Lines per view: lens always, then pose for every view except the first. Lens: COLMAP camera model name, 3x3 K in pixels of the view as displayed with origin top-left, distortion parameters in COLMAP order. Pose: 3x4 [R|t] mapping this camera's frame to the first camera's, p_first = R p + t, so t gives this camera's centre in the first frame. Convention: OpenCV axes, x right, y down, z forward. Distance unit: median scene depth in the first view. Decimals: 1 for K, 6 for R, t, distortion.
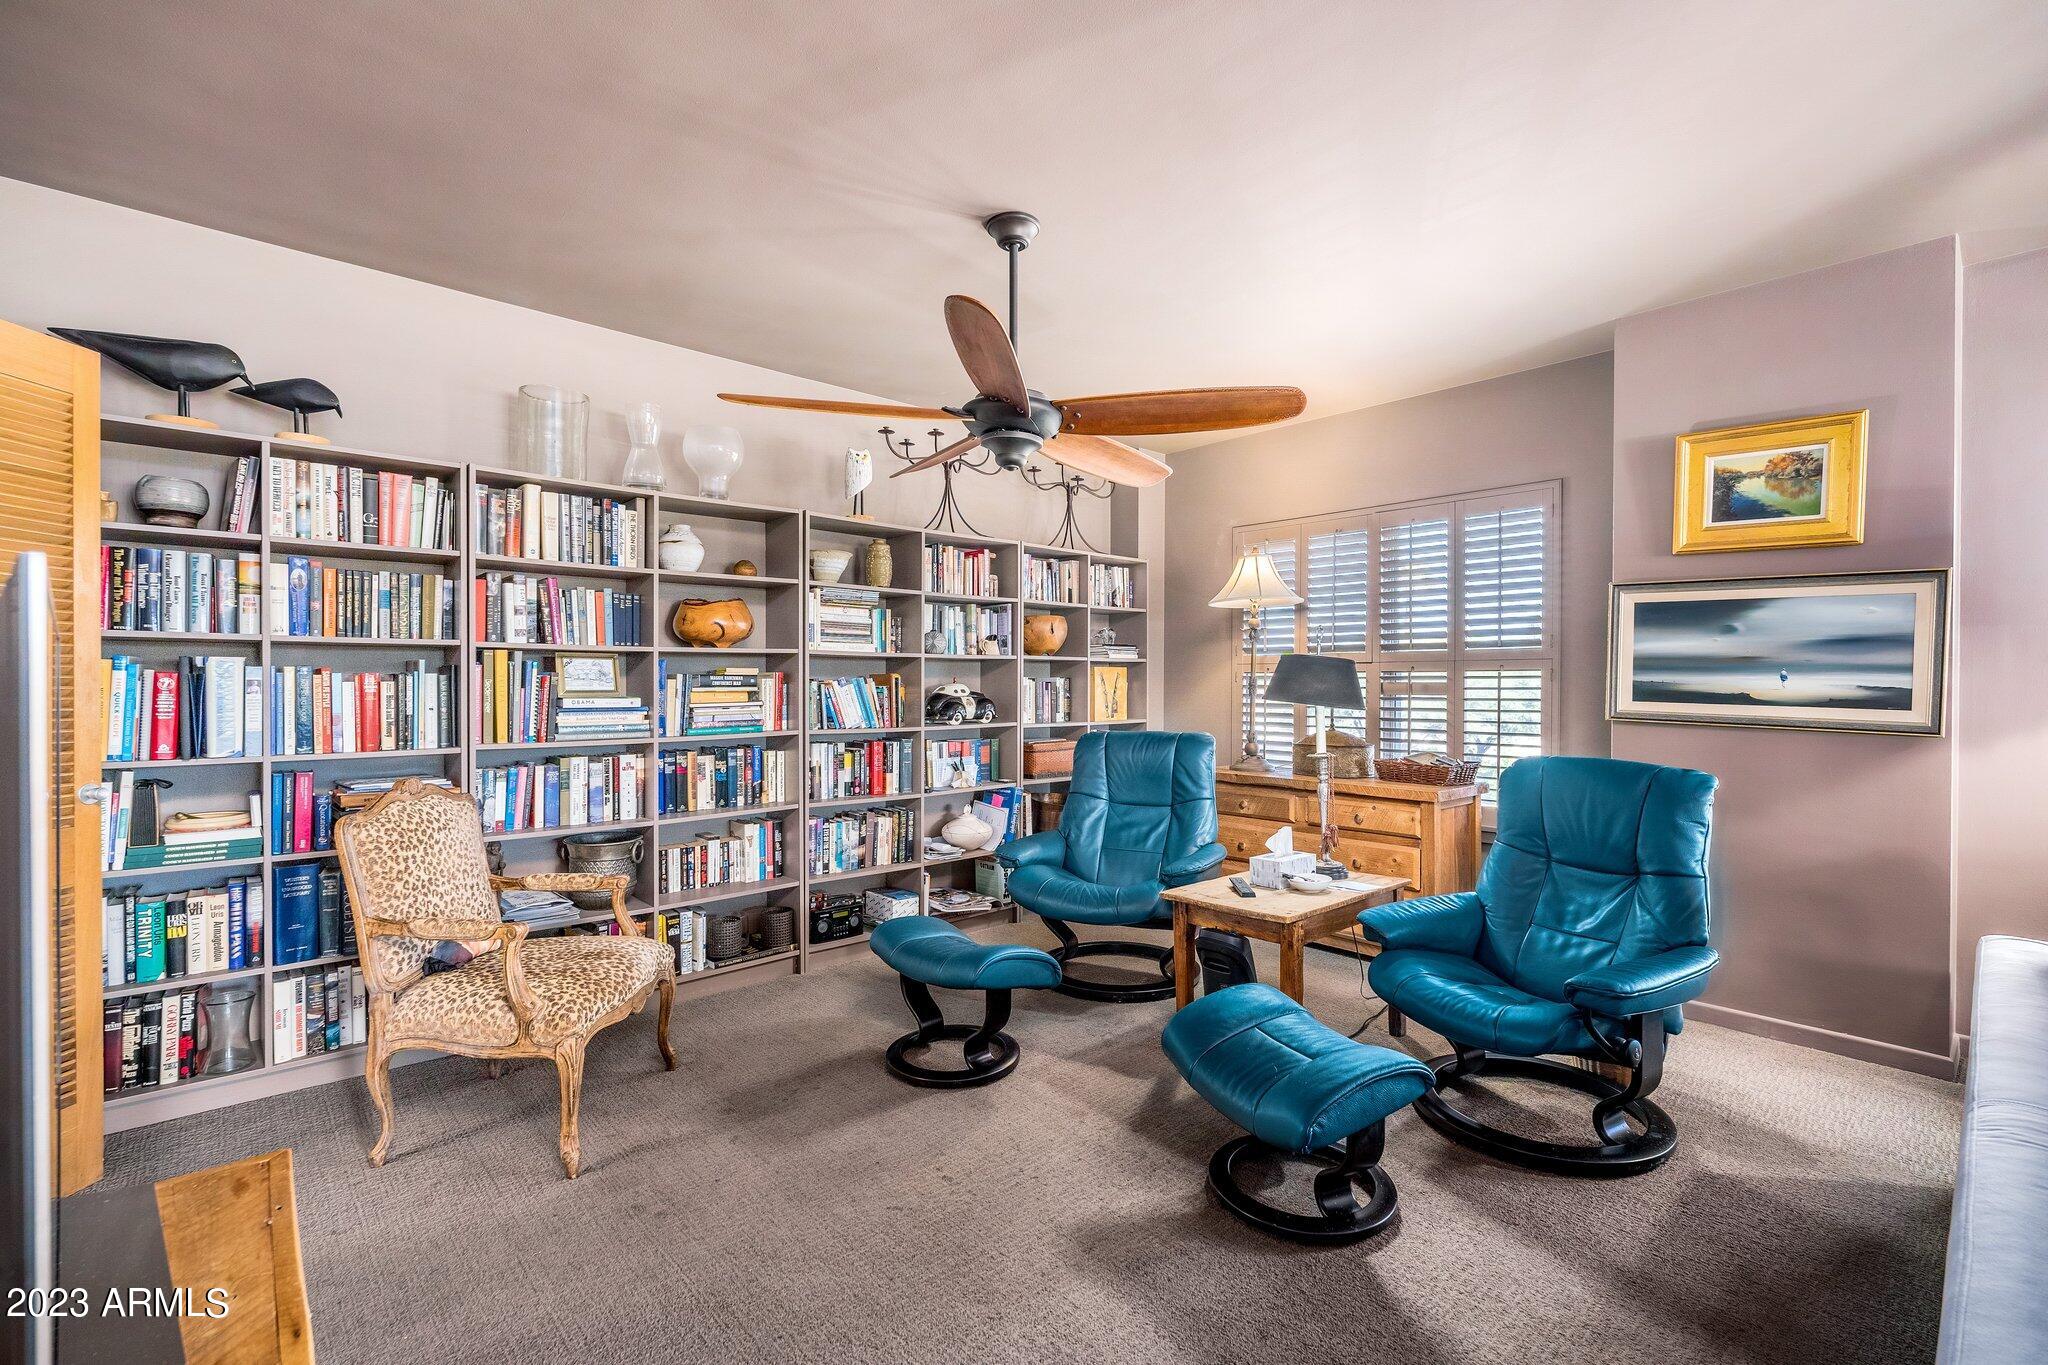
lens RADIAL K [[907.0, 0, 1024.3], [0, 907.0, 684.6], [0, 0, 1]] dist [-0.001357, -0.000172]
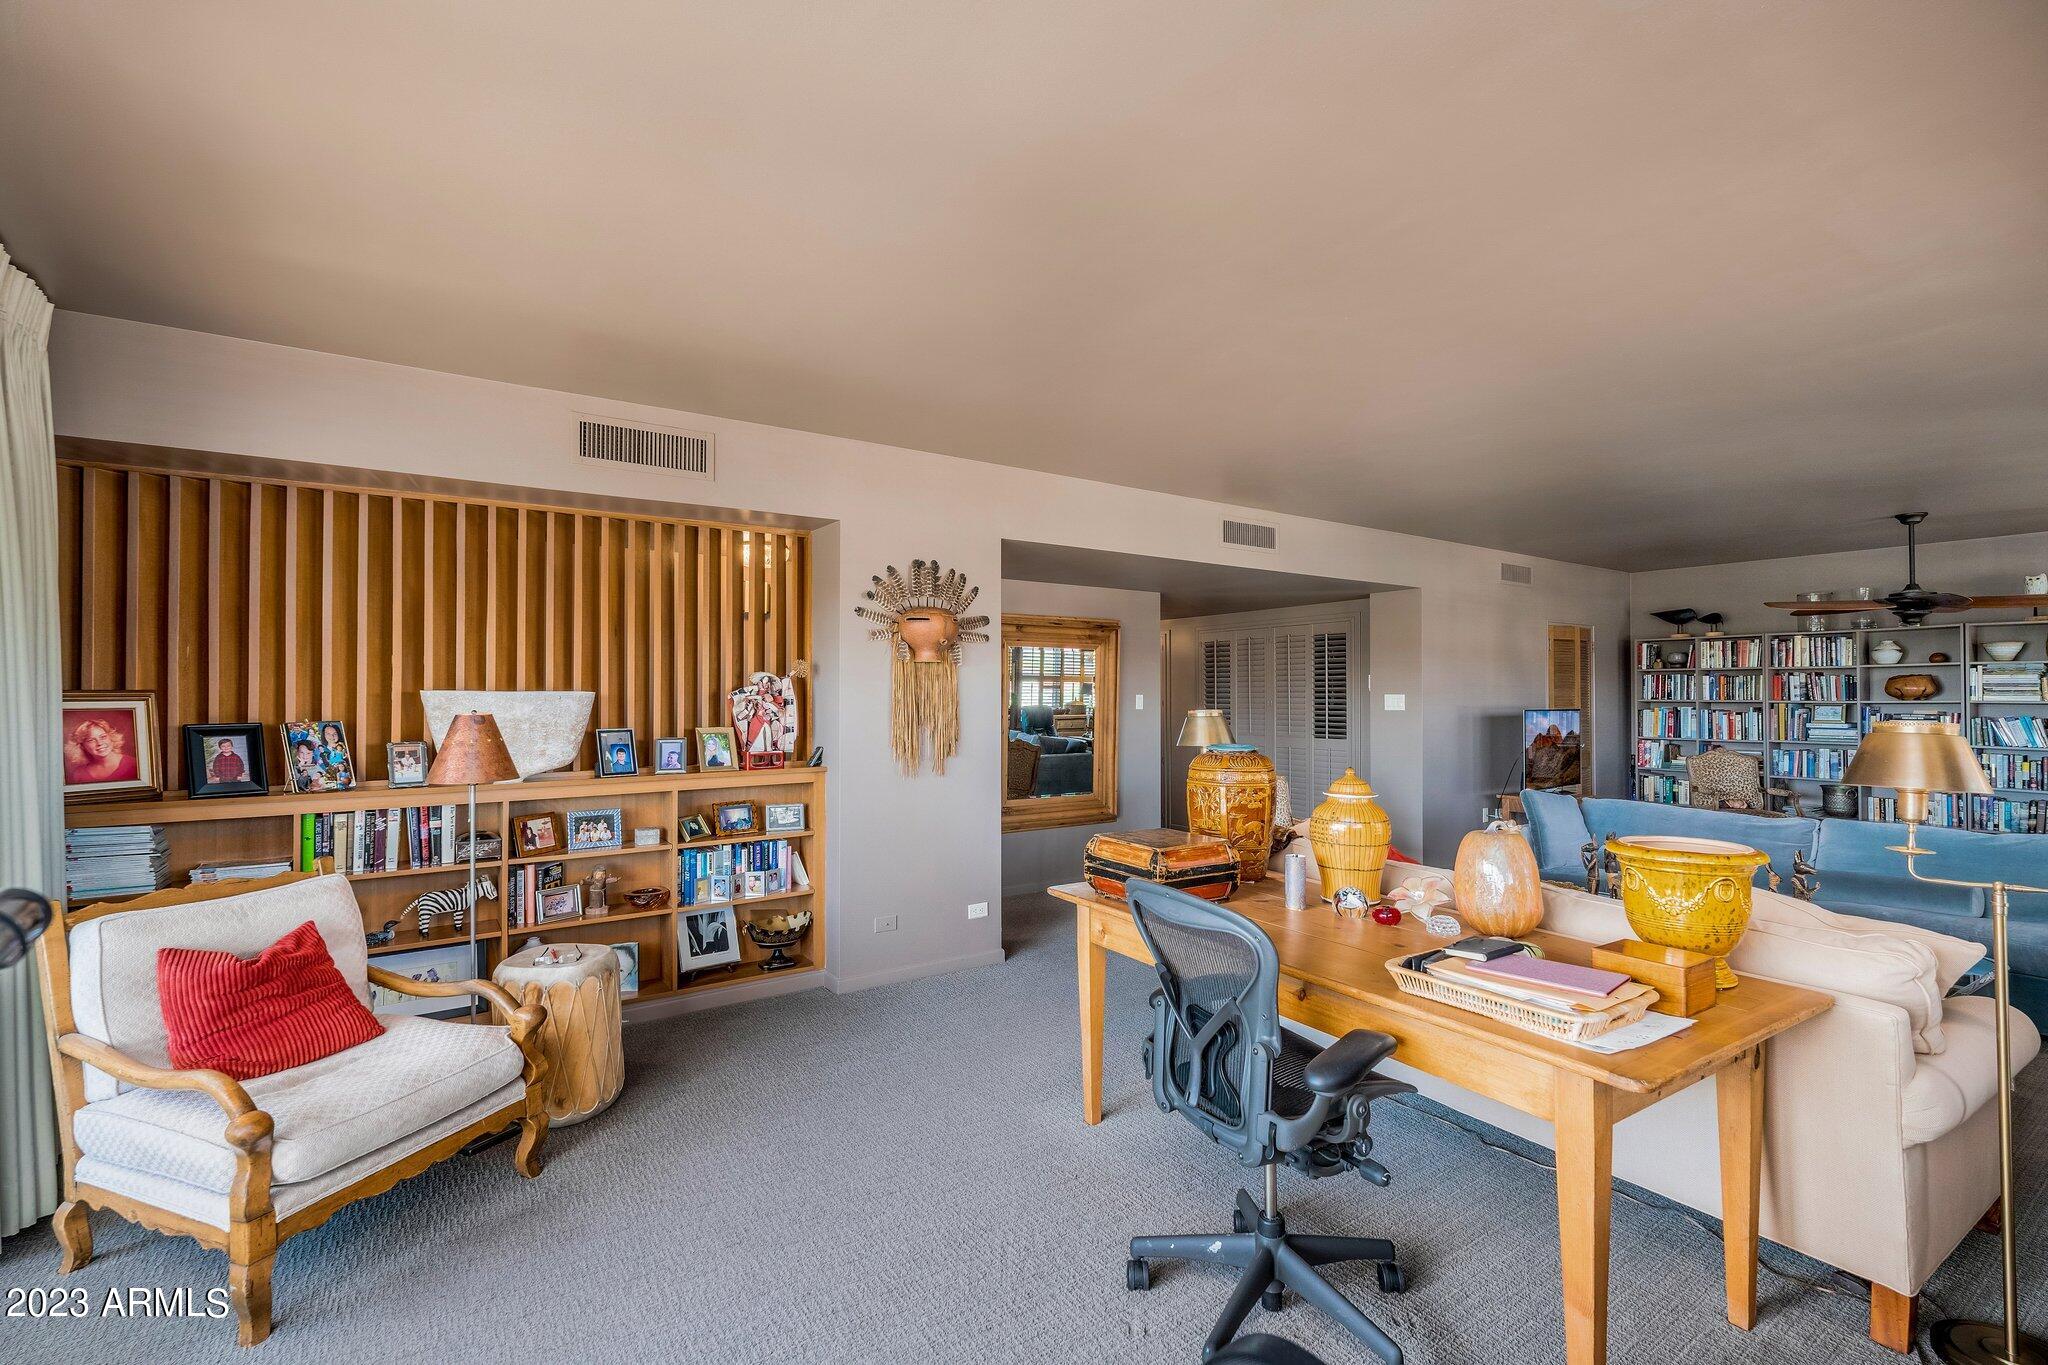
lens RADIAL K [[907.0, 0, 1024.3], [0, 907.0, 684.6], [0, 0, 1]] dist [-0.001357, -0.000172]
pose [[-0.137467, -0.015177, -0.990390, 1.867203], [-0.000427, 0.999883, -0.015264, -0.043390], [0.990506, -0.001676, -0.137458, -0.631624]]
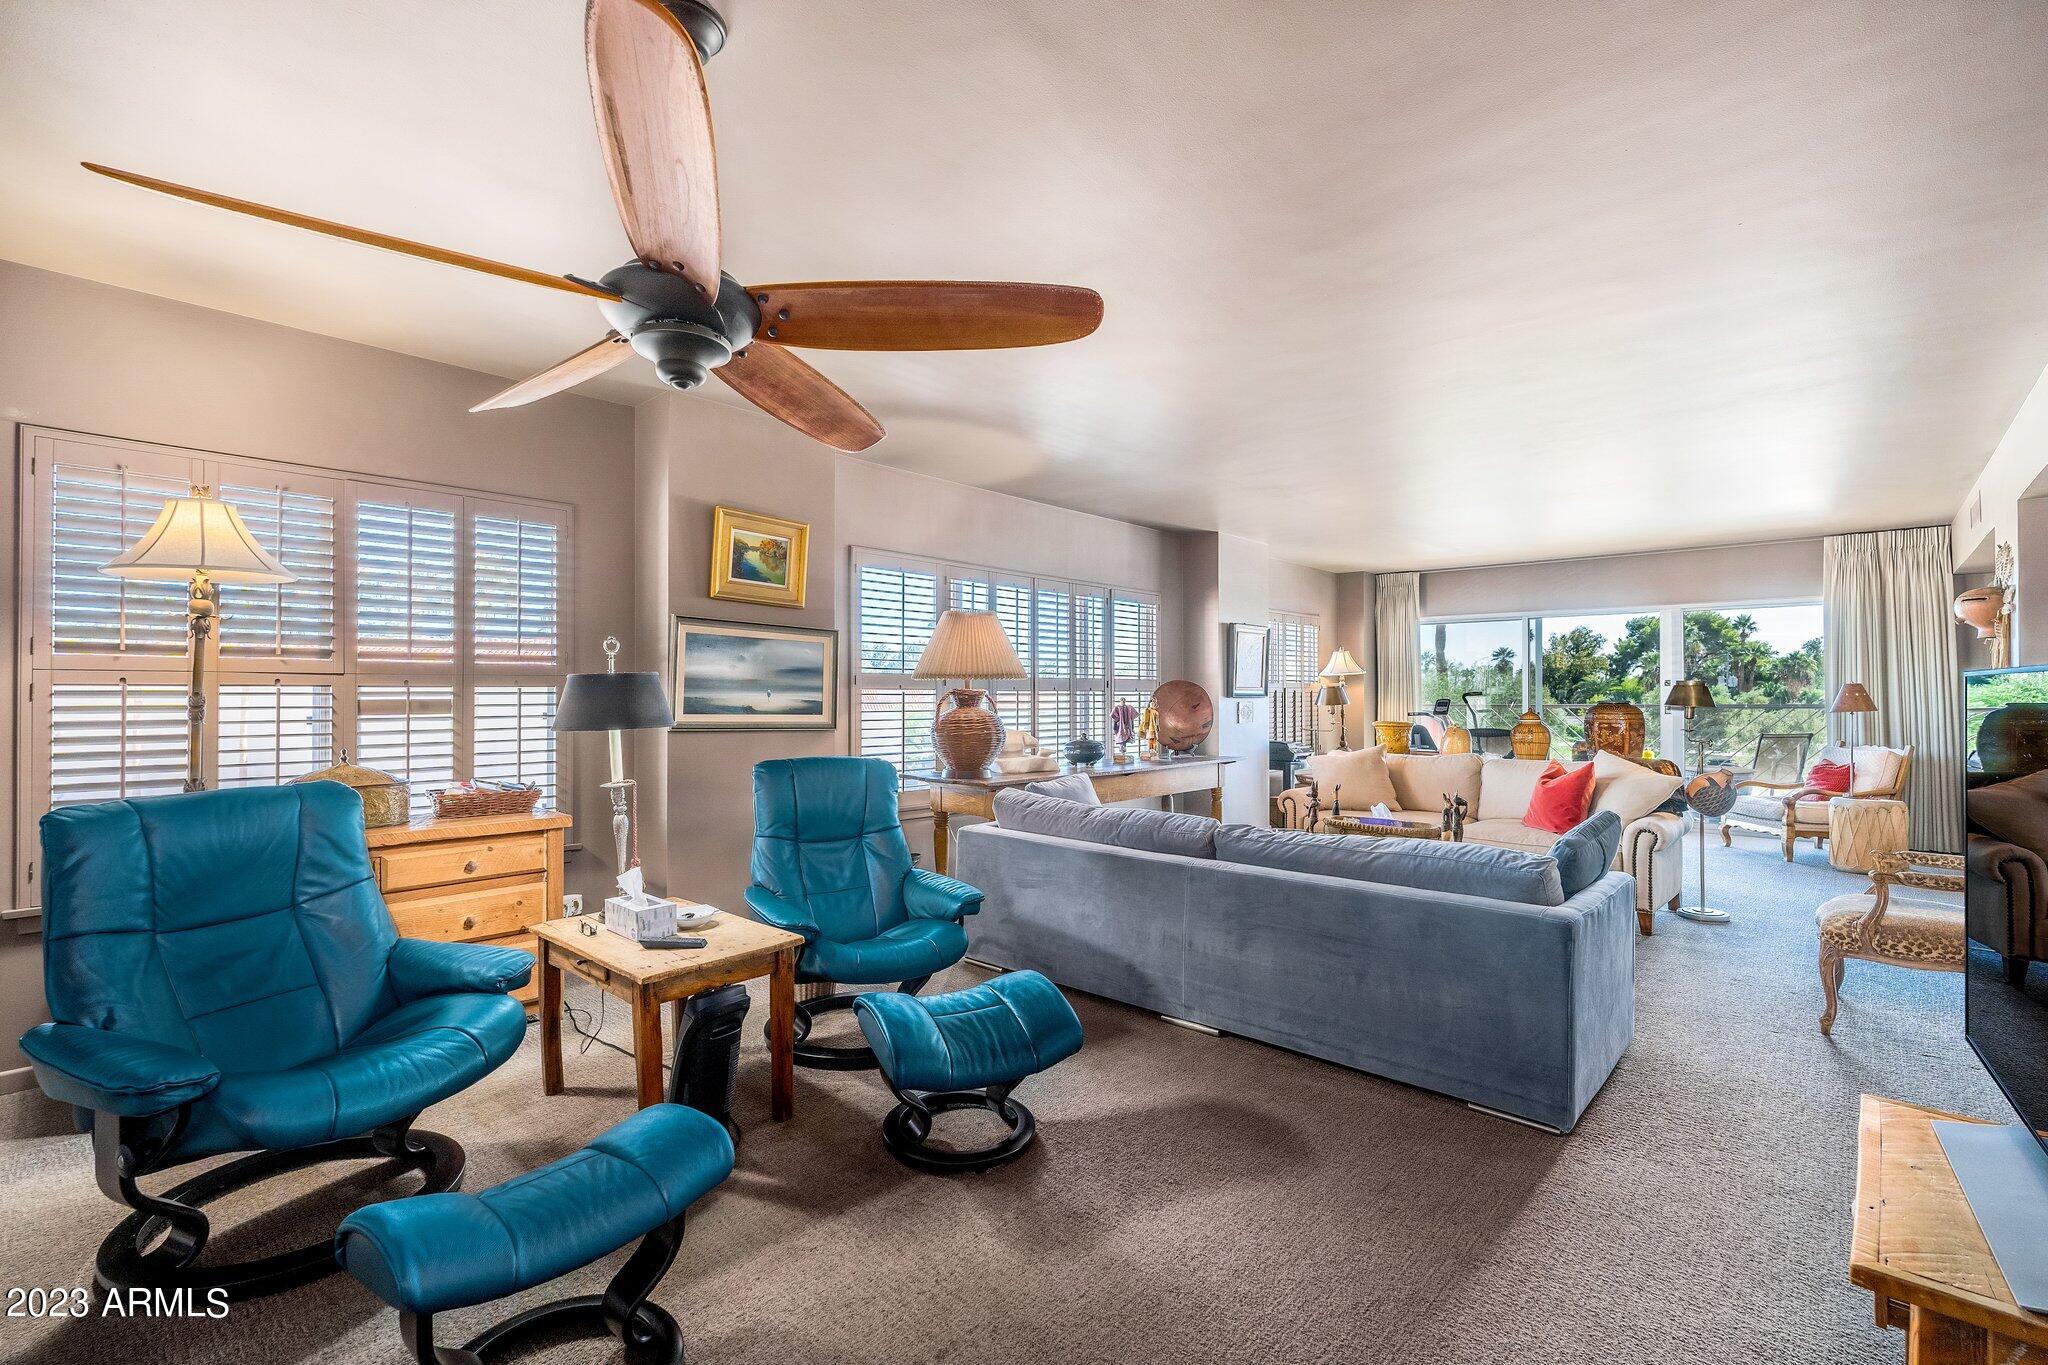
lens RADIAL K [[916.2, 0, 1024.0], [0, 916.2, 682.5], [0, 0, 1]] dist [-0.001117, 0.000478]
pose [[-0.090905, 0.006941, 0.995835, -0.550840], [0.001535, 0.999976, -0.006830, -0.013688], [-0.995858, 0.000907, -0.090914, 0.622077]]
